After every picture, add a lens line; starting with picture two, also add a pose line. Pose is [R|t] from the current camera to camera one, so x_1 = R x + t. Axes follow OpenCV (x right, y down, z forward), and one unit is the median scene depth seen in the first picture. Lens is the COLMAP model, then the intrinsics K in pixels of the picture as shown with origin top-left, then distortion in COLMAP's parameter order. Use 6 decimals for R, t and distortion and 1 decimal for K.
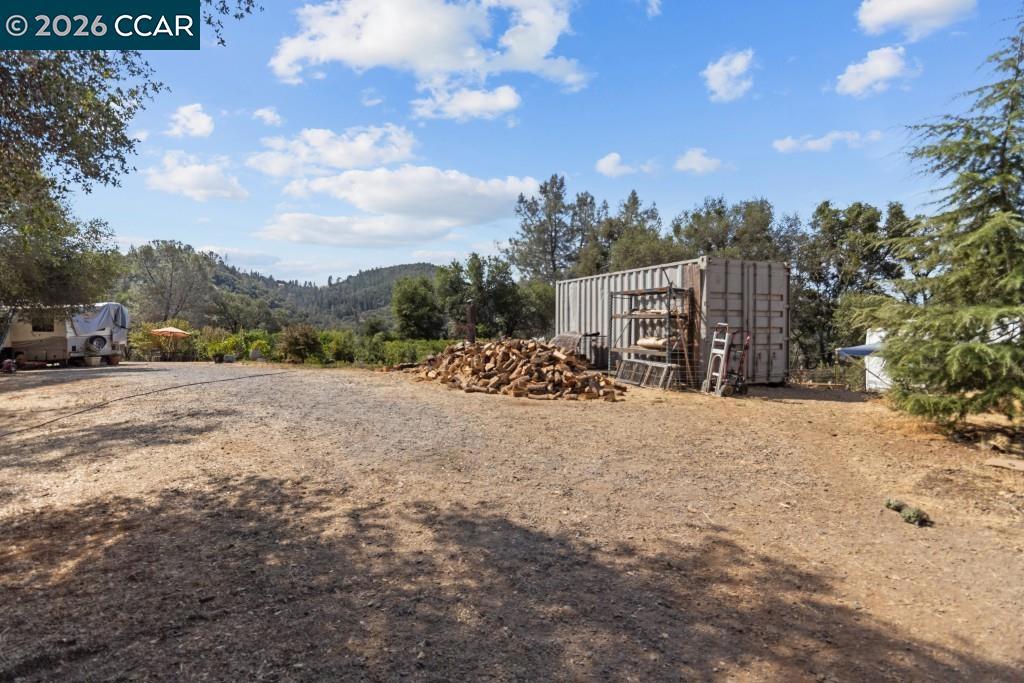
lens RADIAL K [[470.6, 0, 505.9], [0, 470.6, 330.5], [0, 0, 1]] dist [-0.000577, 0.000259]
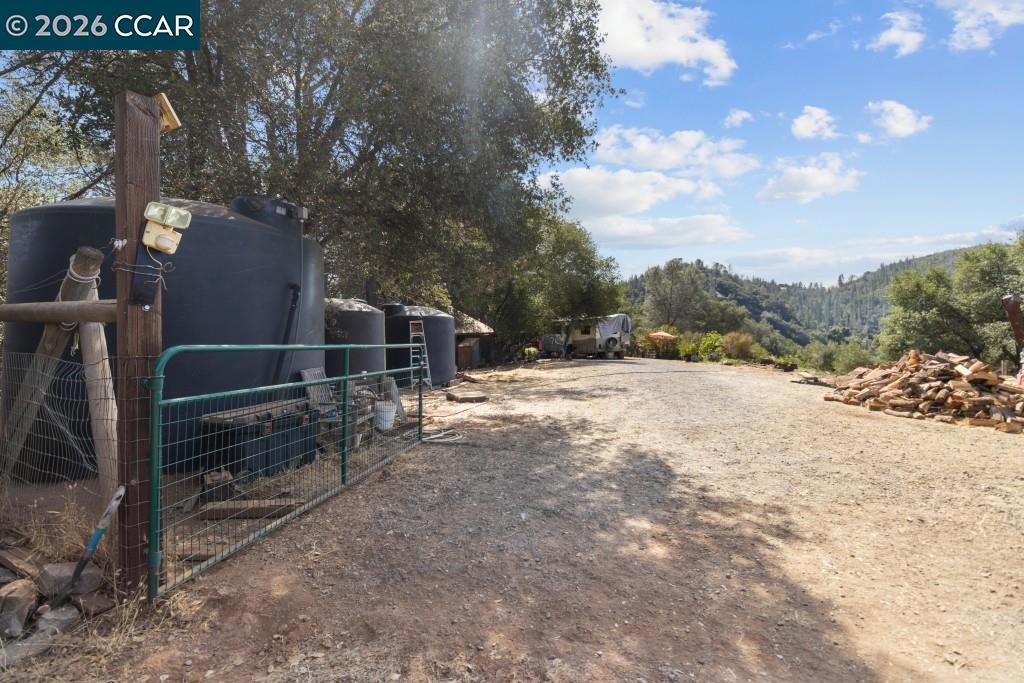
lens RADIAL K [[470.6, 0, 512.0], [0, 470.6, 337.1], [0, 0, 1]] dist [-0.000577, 0.000259]
pose [[0.552307, 0.014765, -0.833510, 0.112056], [-0.010891, 0.999886, 0.010495, -0.001518], [0.833570, 0.003281, 0.552404, -0.029992]]
